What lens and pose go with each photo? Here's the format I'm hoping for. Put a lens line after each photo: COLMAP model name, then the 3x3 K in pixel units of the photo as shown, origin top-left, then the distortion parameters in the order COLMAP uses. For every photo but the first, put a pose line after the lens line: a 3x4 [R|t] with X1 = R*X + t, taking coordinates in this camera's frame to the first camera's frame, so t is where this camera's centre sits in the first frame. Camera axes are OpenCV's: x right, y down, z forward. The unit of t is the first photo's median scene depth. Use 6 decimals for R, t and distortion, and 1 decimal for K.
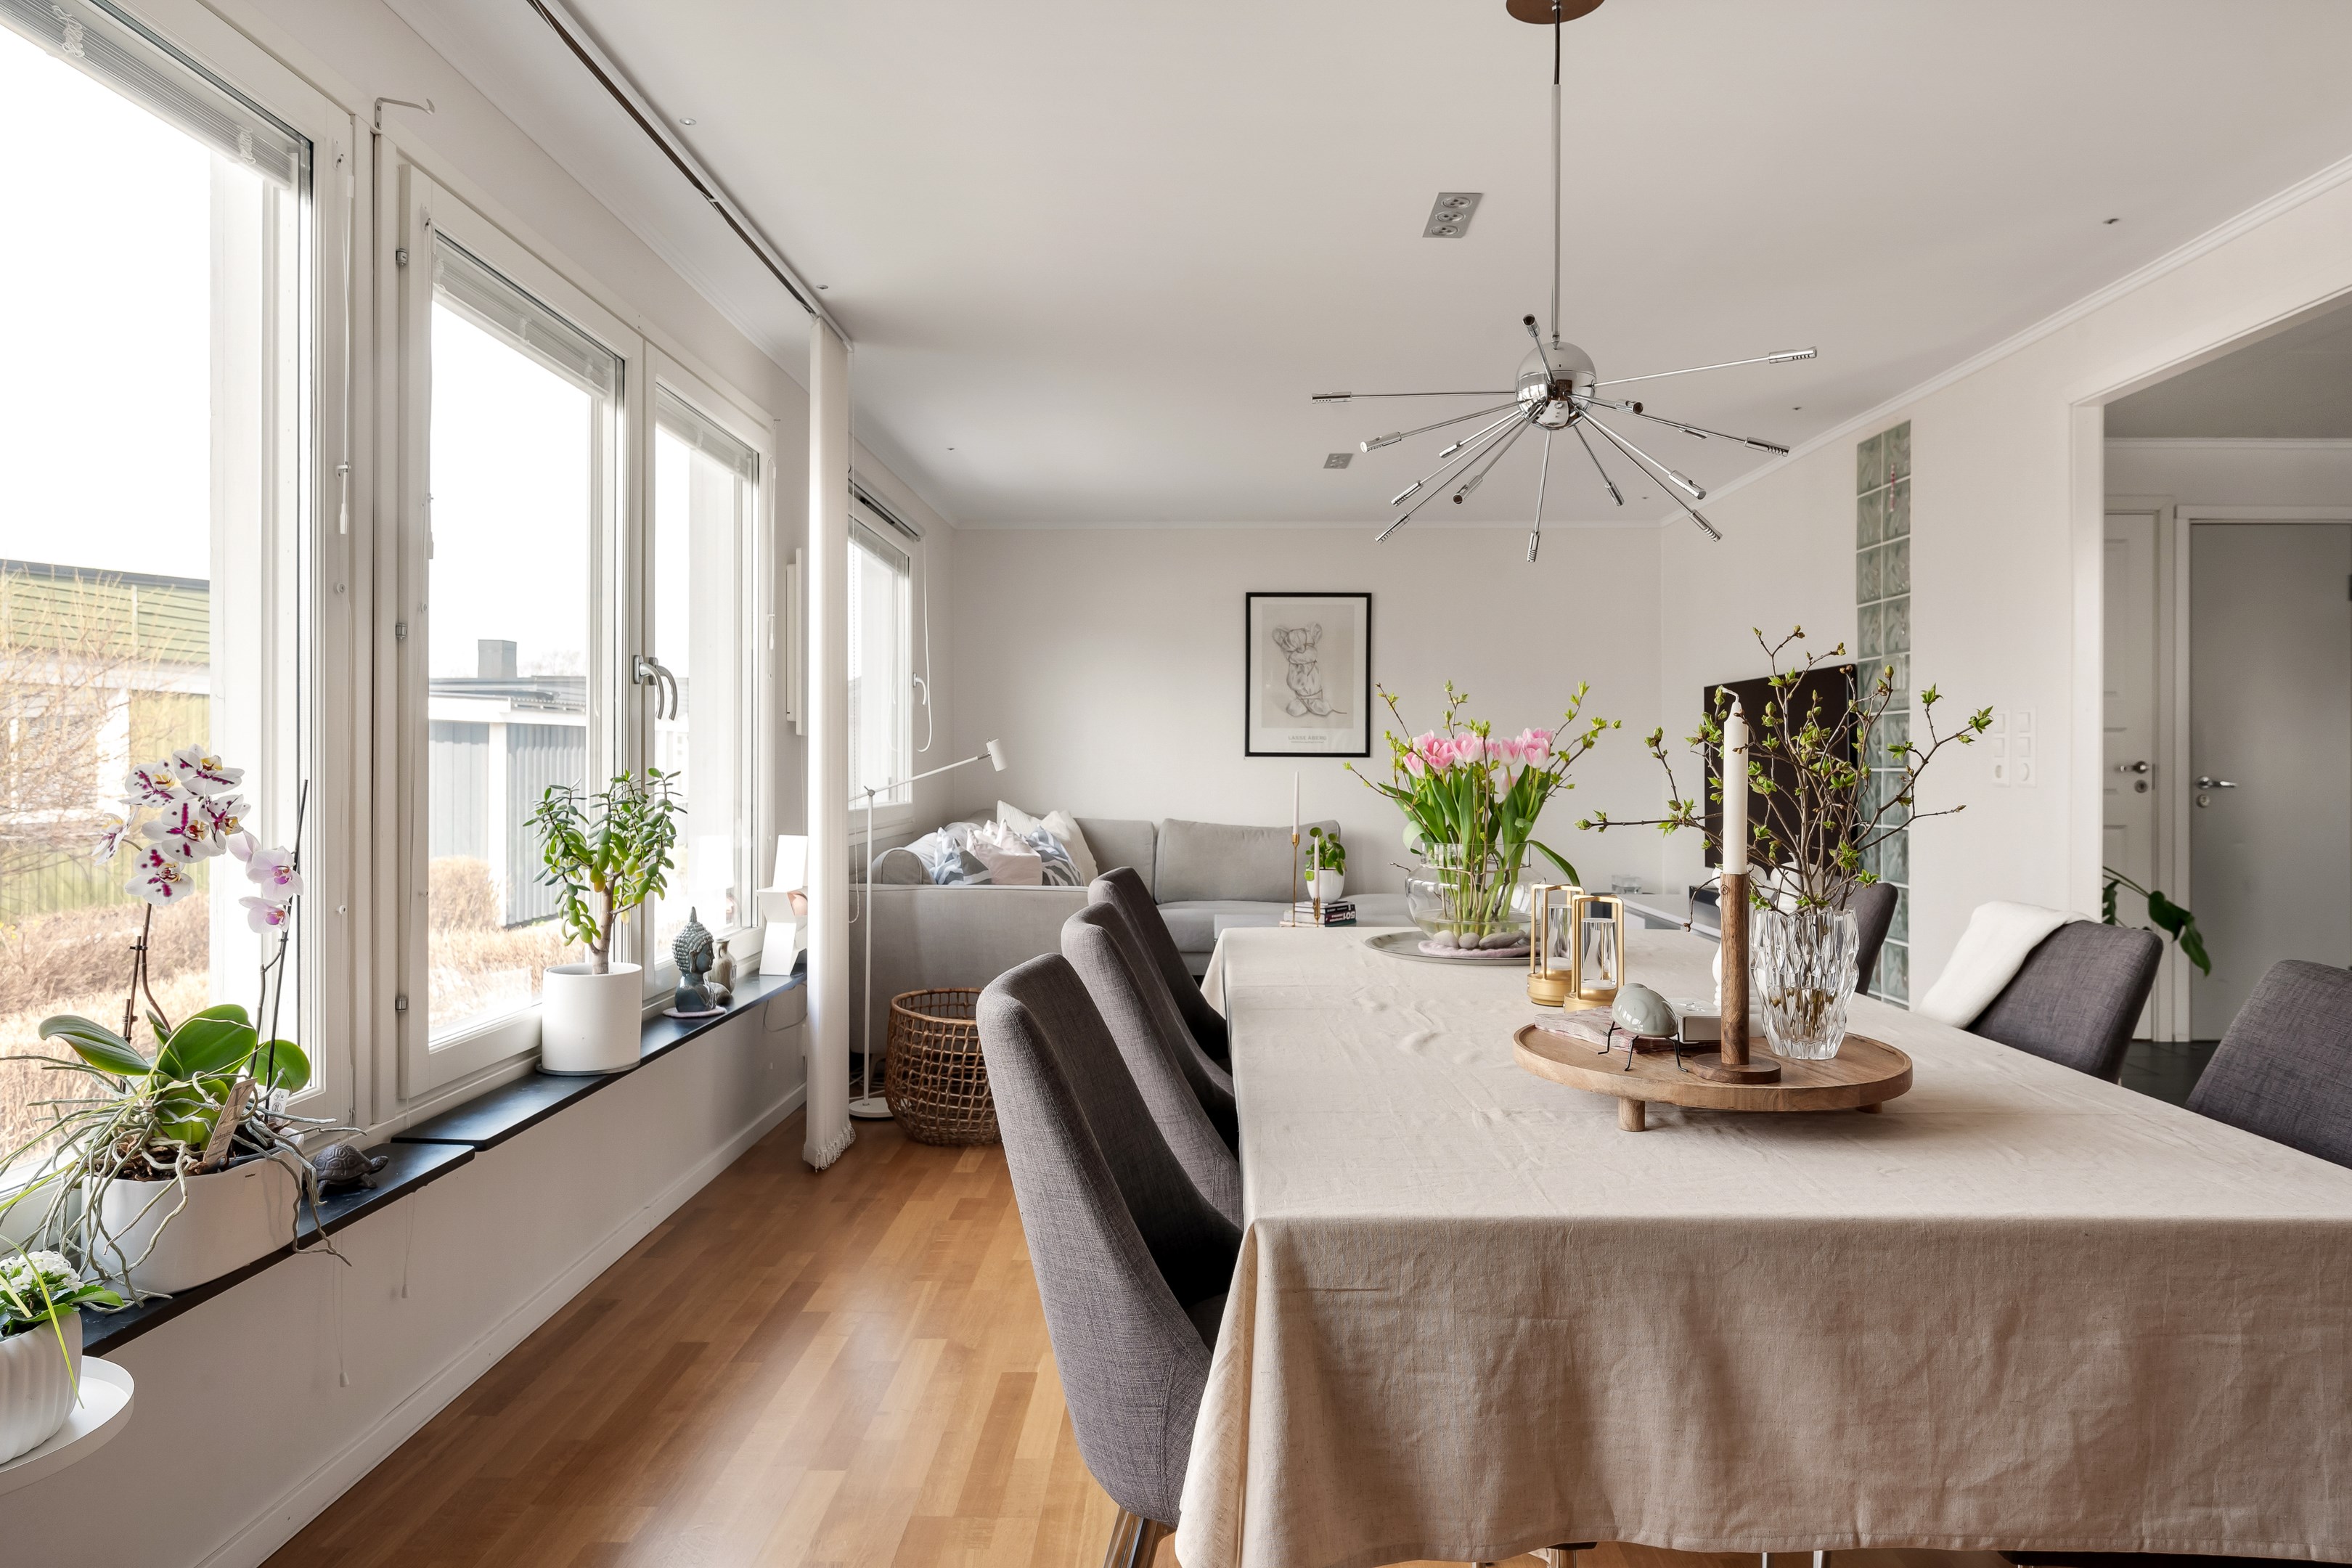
lens RADIAL K [[1400.1, 0, 1168.3], [0, 1400.1, 781.6], [0, 0, 1]] dist [-0.023006, -0.000329]
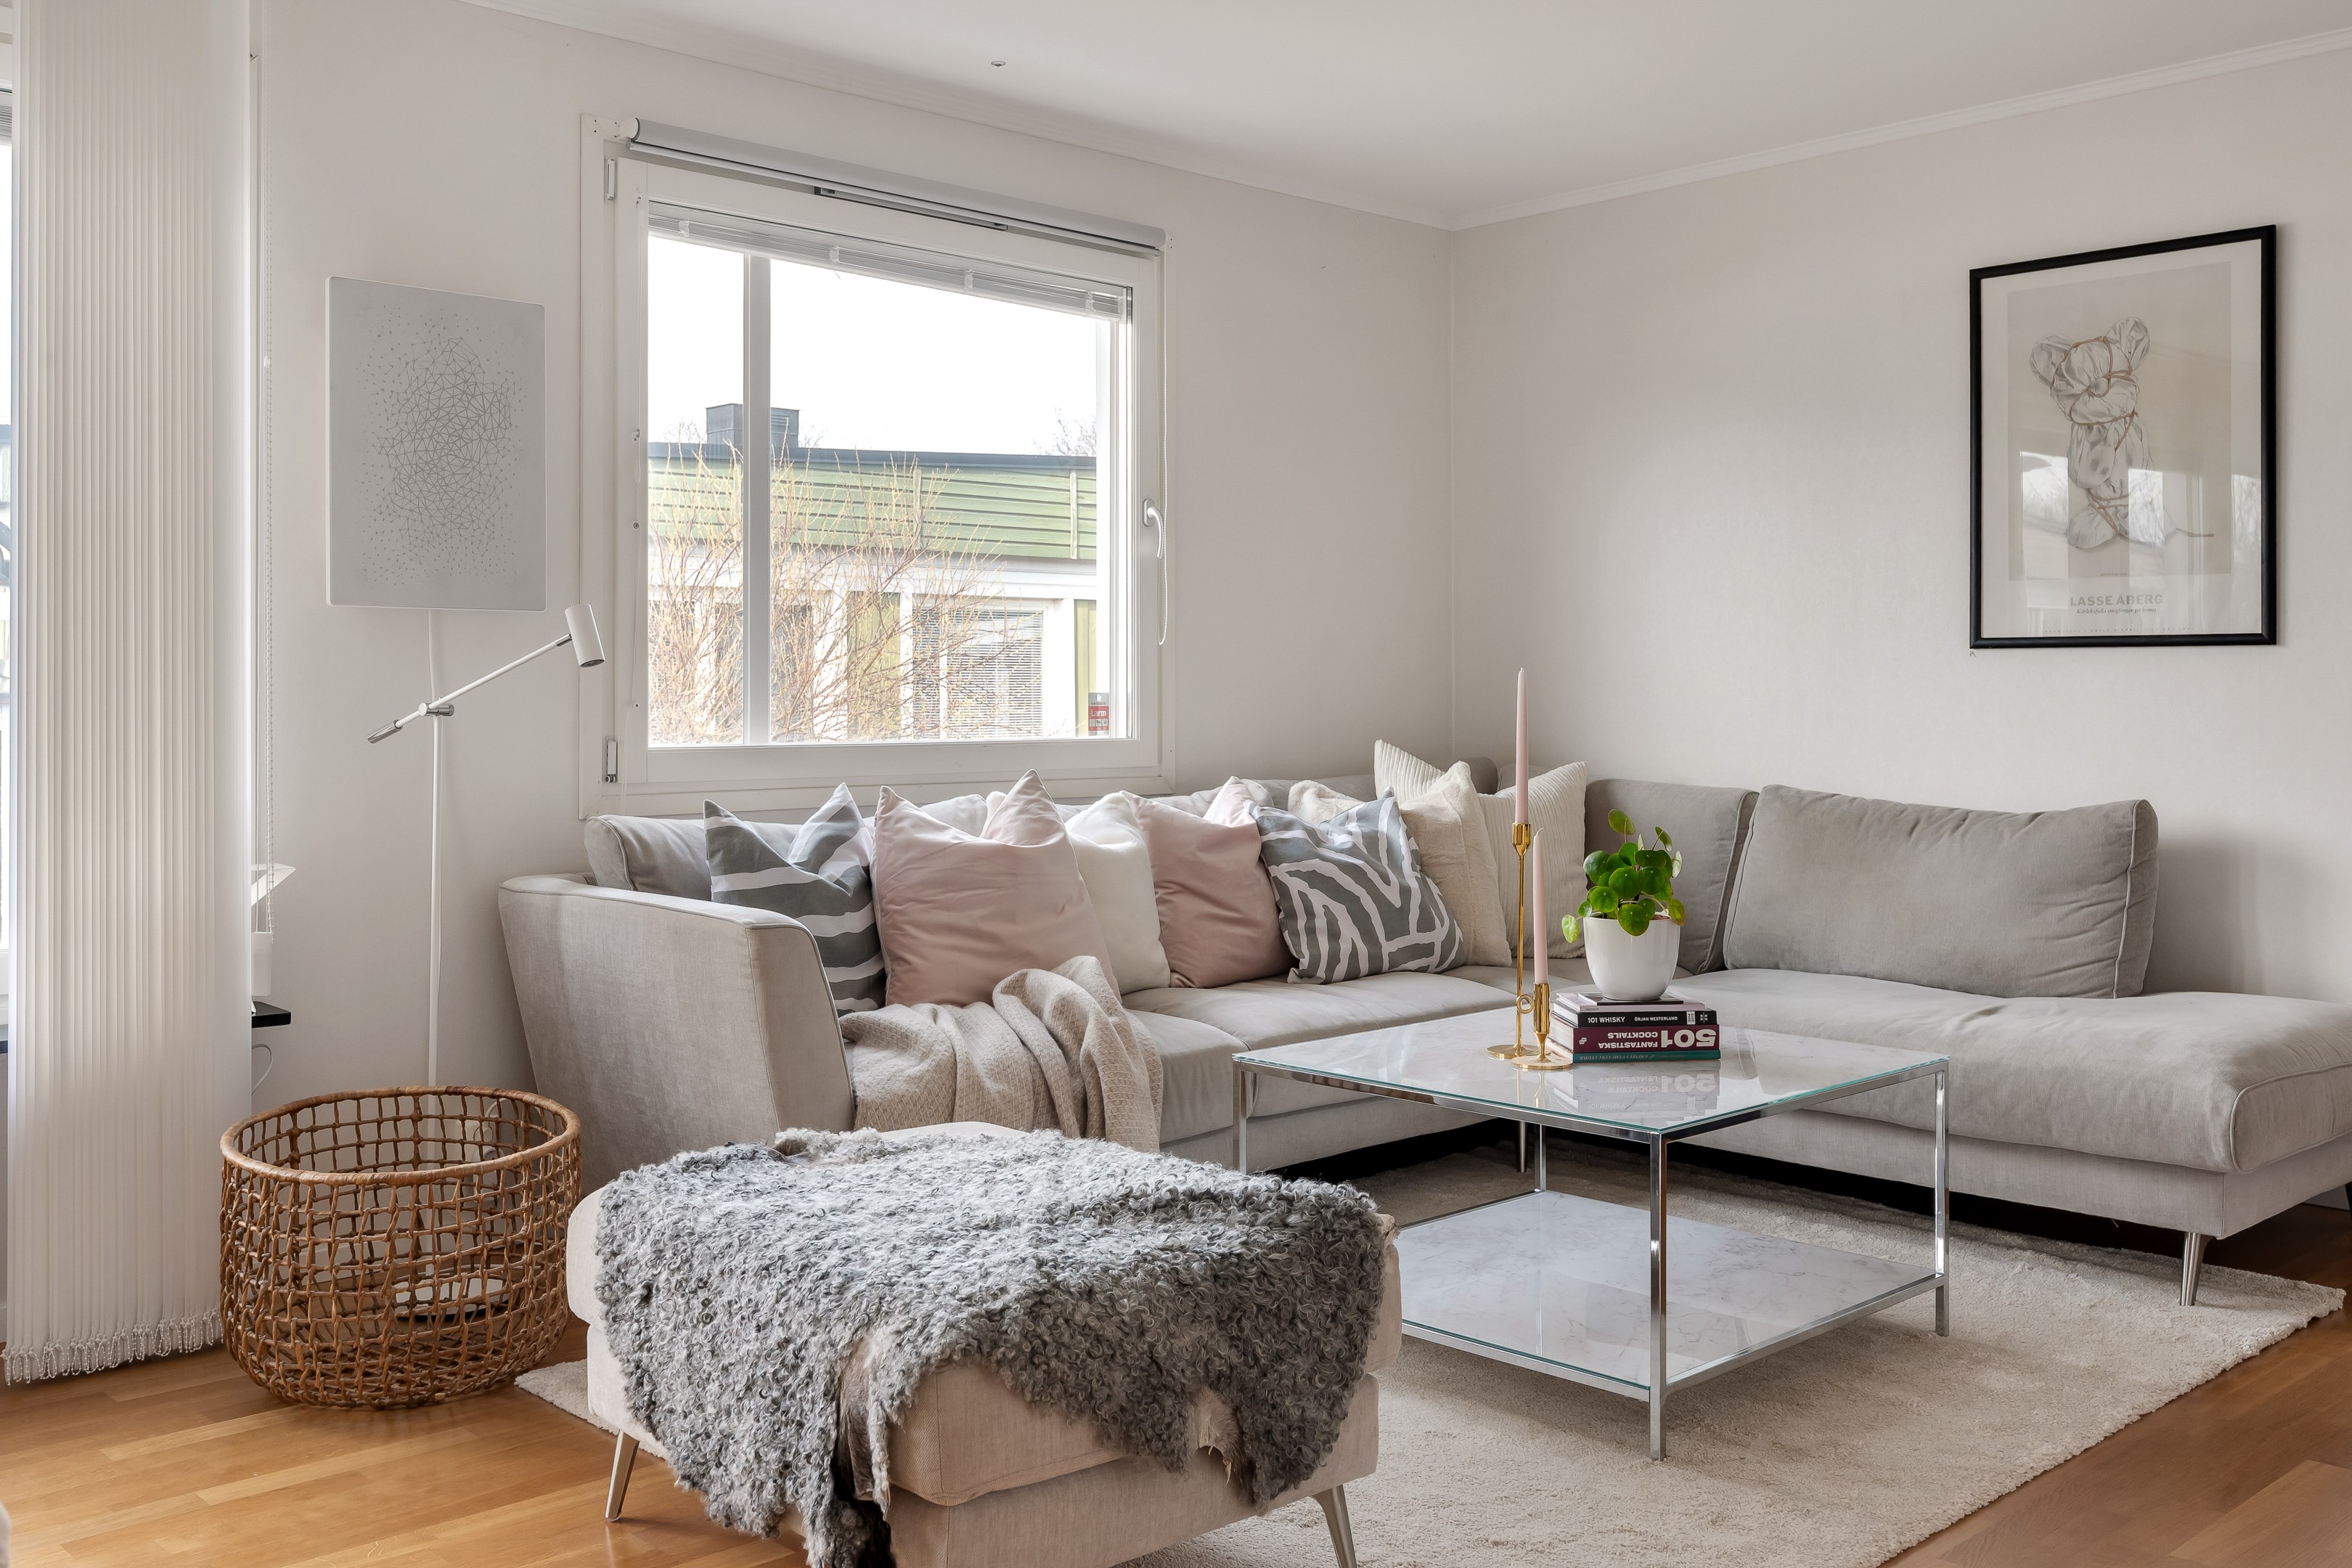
lens RADIAL K [[2081.0, 0, 1159.3], [0, 2081.0, 690.8], [0, 0, 1]] dist [-0.002030, -0.009516]
pose [[0.715394, -0.004154, -0.698708, 0.333767], [-0.006644, 0.999897, -0.012748, 0.005417], [0.698689, 0.013762, 0.715293, 0.372948]]
